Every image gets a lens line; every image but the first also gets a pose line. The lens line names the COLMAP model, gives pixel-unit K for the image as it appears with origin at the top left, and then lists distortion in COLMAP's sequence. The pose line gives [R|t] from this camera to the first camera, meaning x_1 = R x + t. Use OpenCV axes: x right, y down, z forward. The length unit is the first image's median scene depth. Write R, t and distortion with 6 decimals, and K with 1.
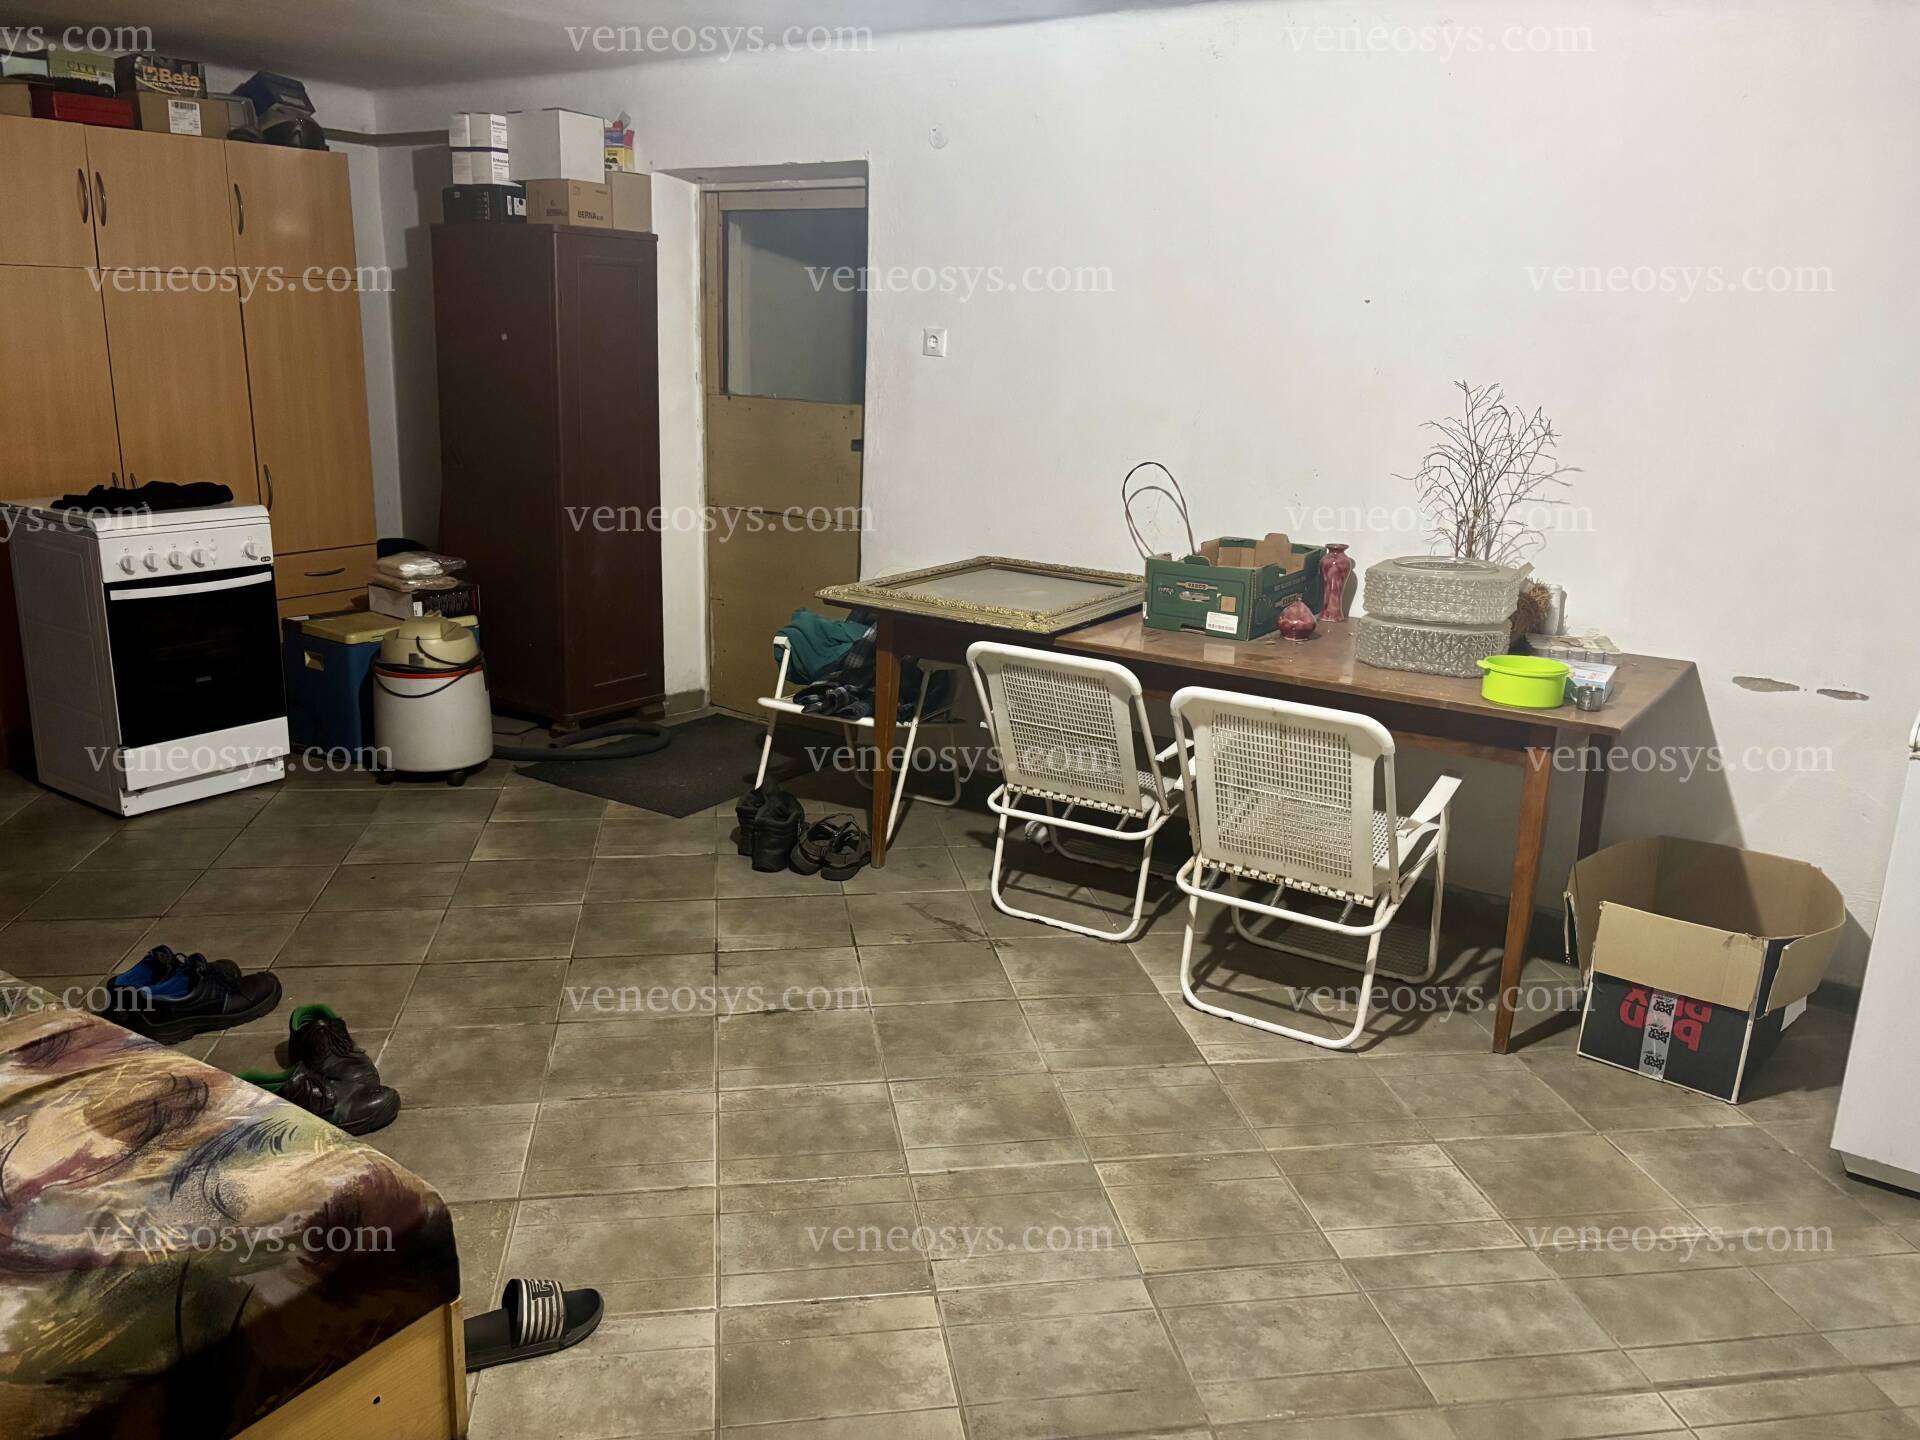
lens RADIAL K [[1456.2, 0, 960.0], [0, 1456.2, 720.0], [0, 0, 1]] dist [0.043175, -0.000719]
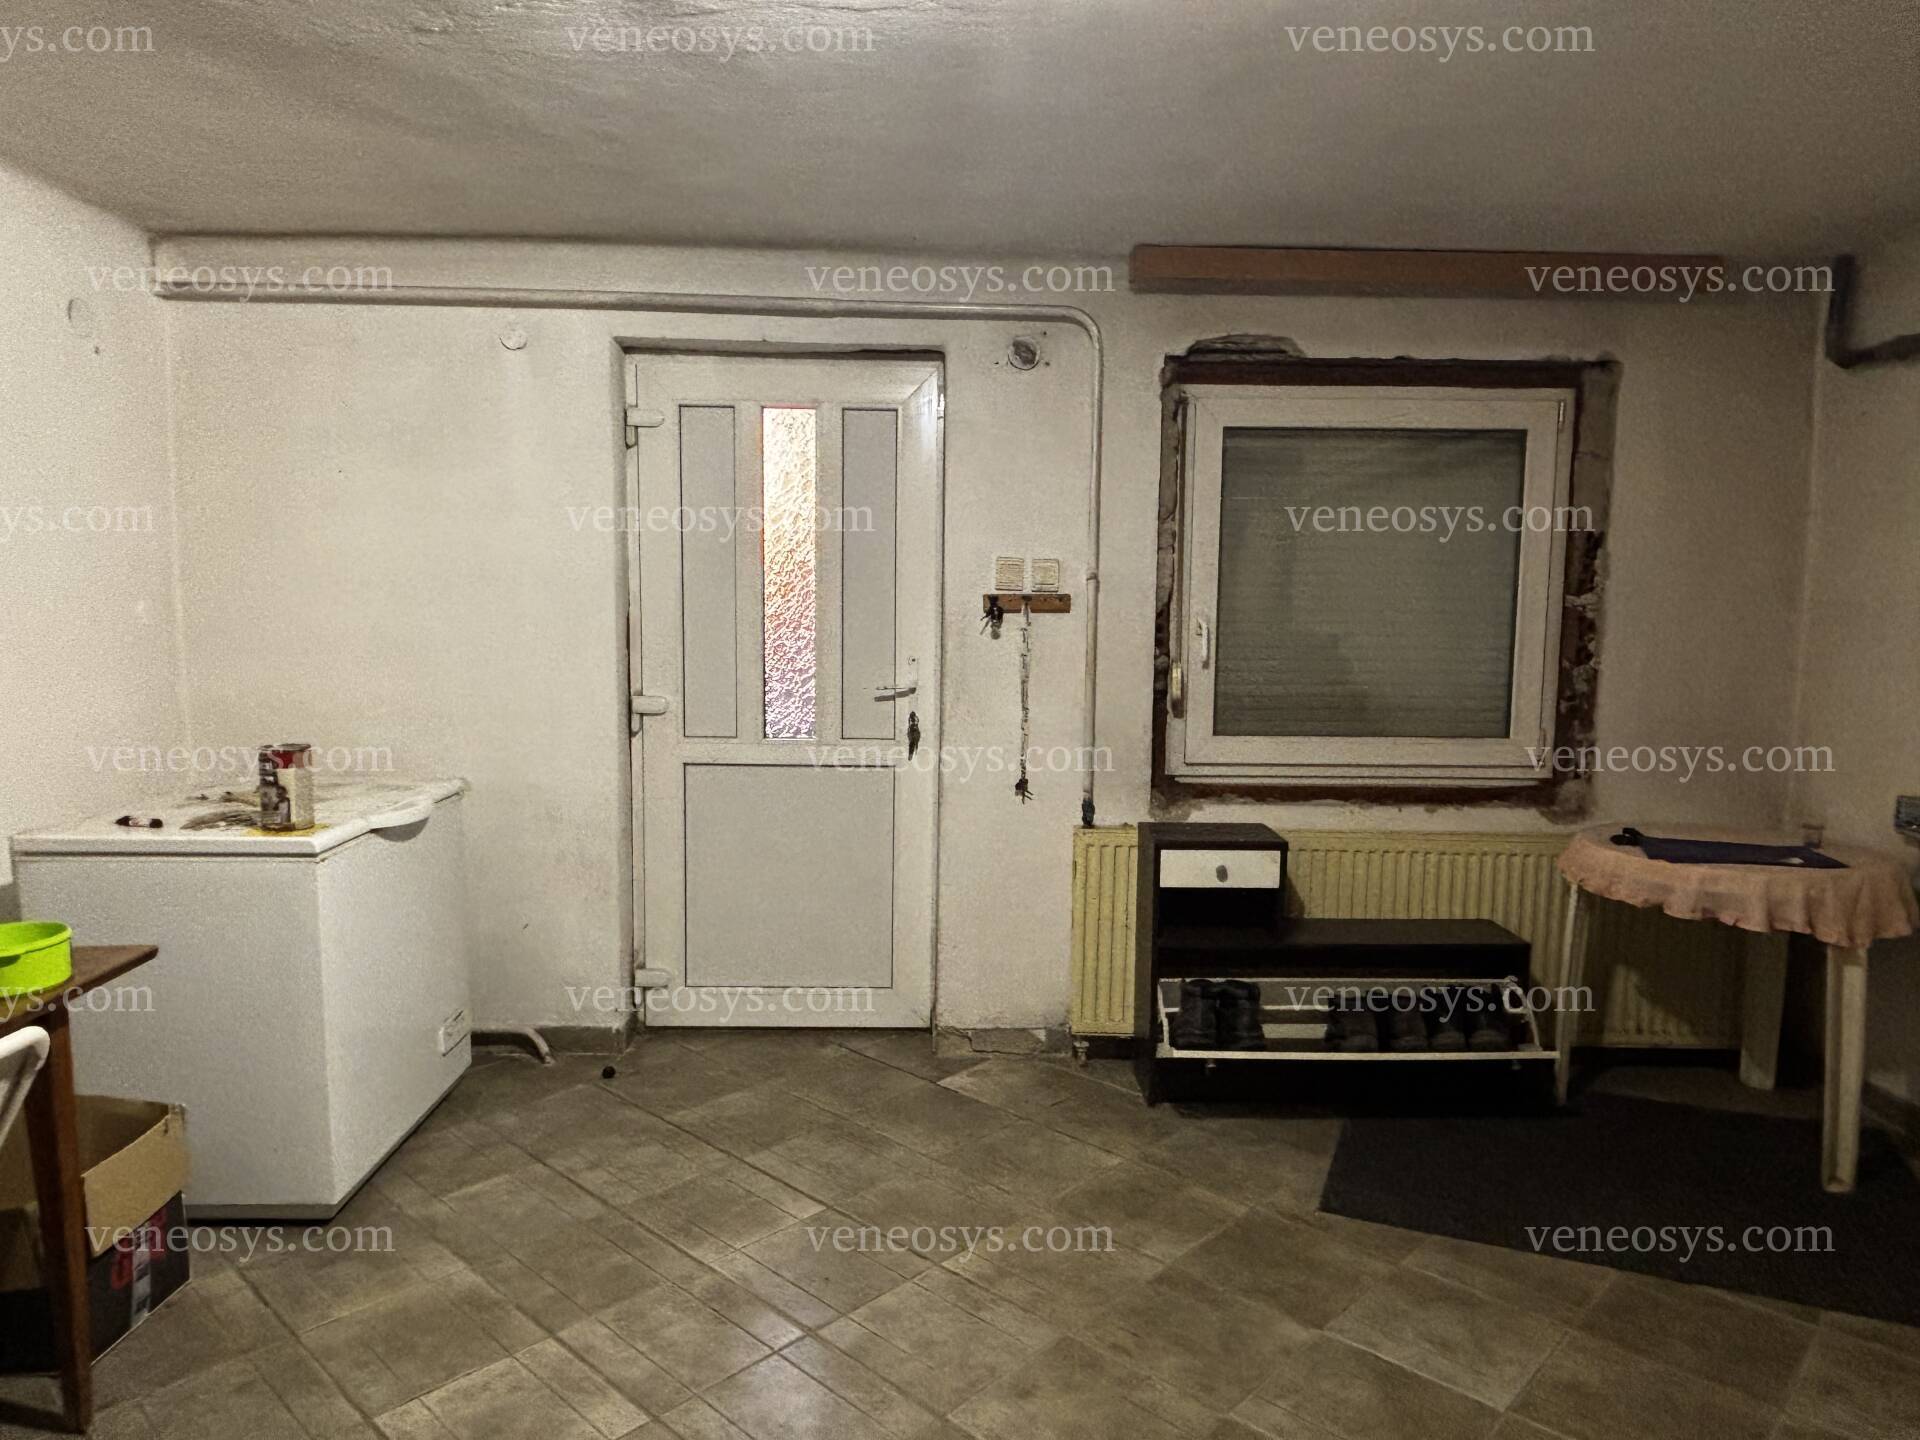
lens RADIAL K [[1237.9, 0, 961.7], [0, 1237.9, 751.2], [0, 0, 1]] dist [0.066539, -0.127231]
pose [[-0.619455, -0.138636, 0.772694, -0.374846], [0.165654, 0.939035, 0.301283, -0.229767], [-0.767356, 0.314632, -0.558724, 0.931118]]
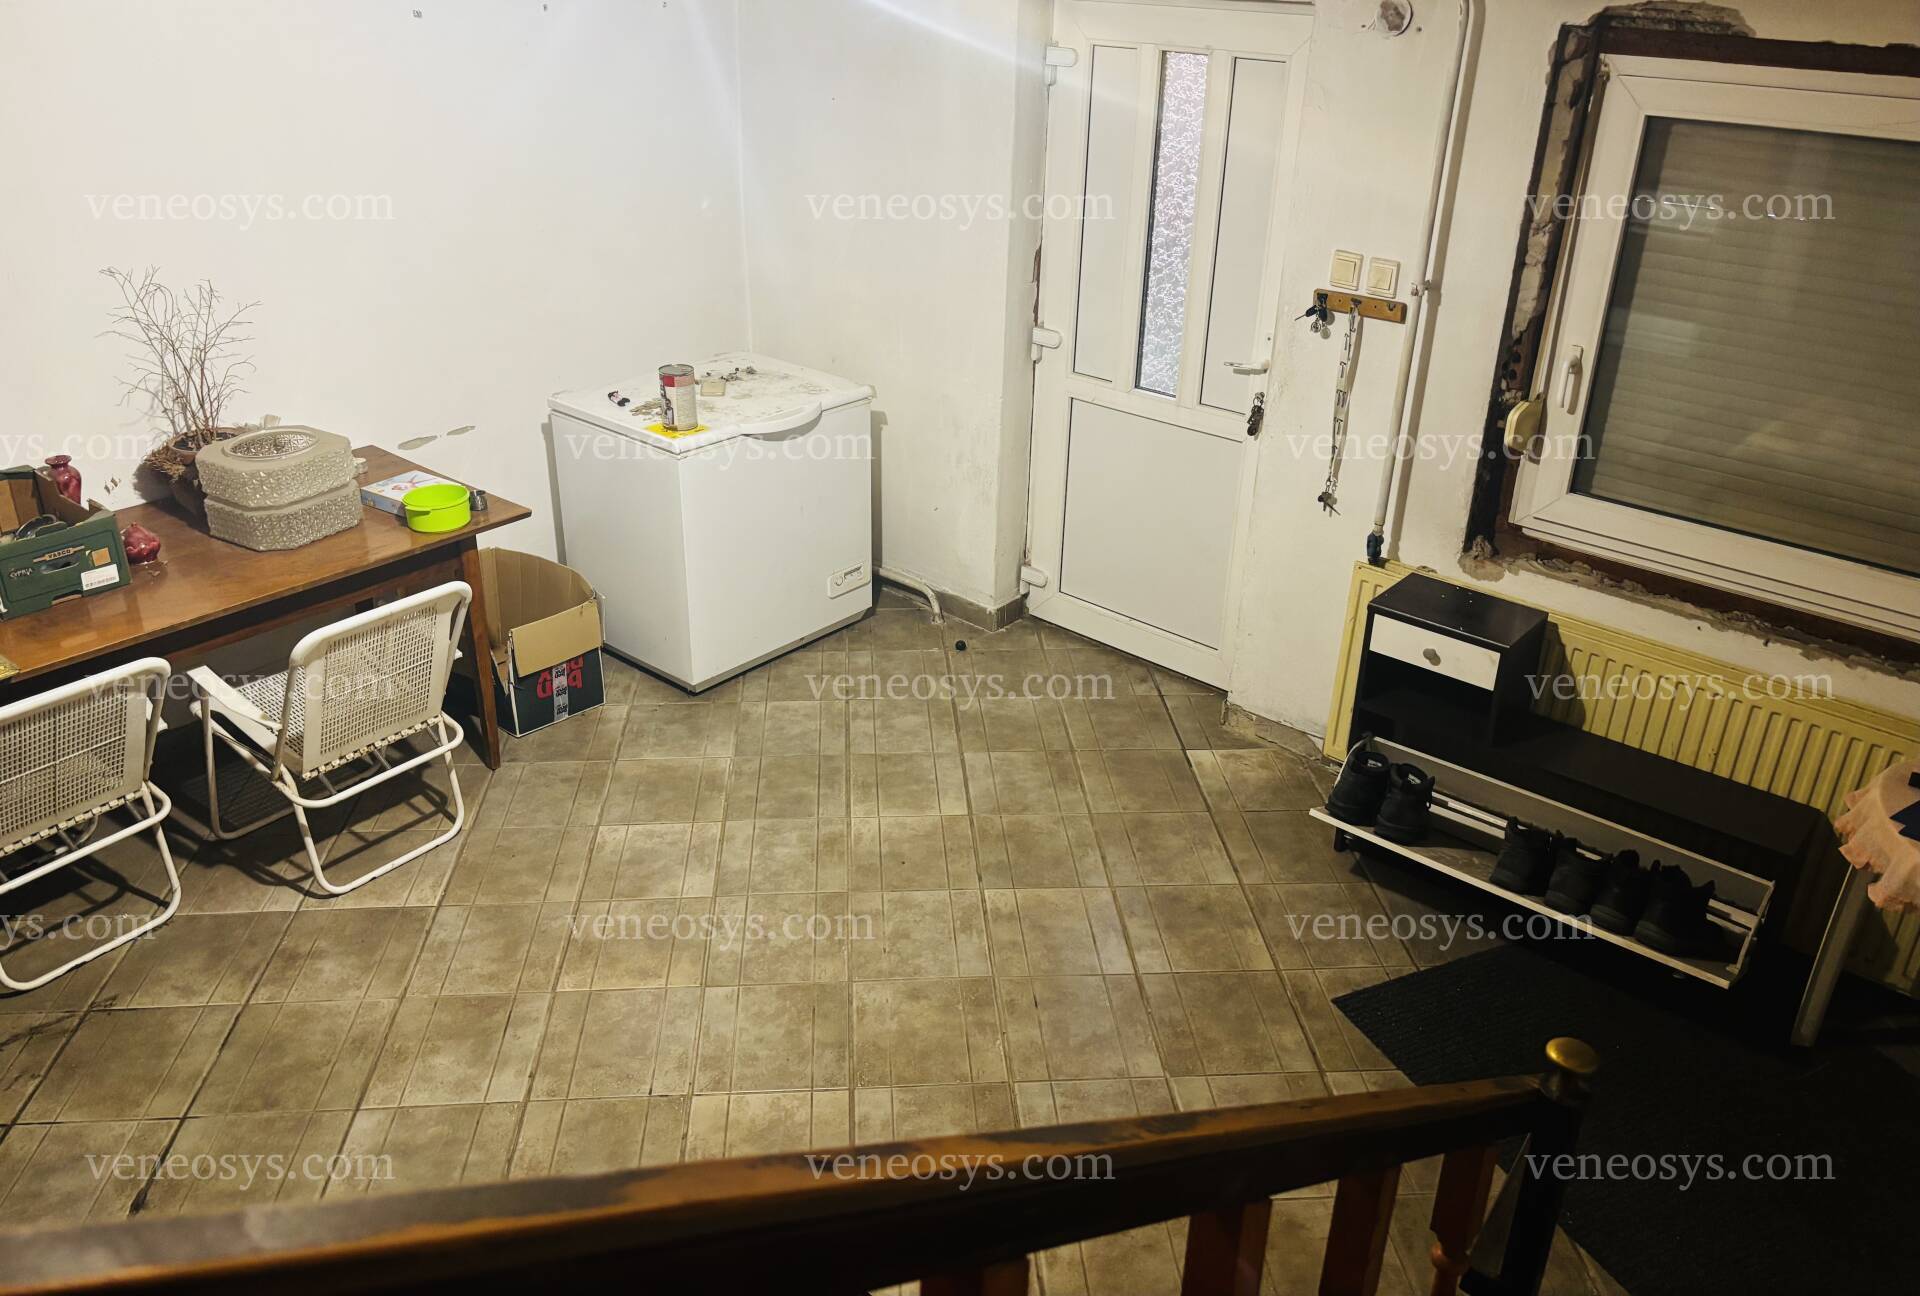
lens RADIAL K [[1426.1, 0, 960.0], [0, 1426.1, 648.0], [0, 0, 1]] dist [0.003588, -0.048506]
pose [[0.080601, -0.476110, 0.875684, -0.712543], [0.230321, 0.863663, 0.448374, -0.367038], [-0.969771, 0.165549, 0.179270, 0.352730]]
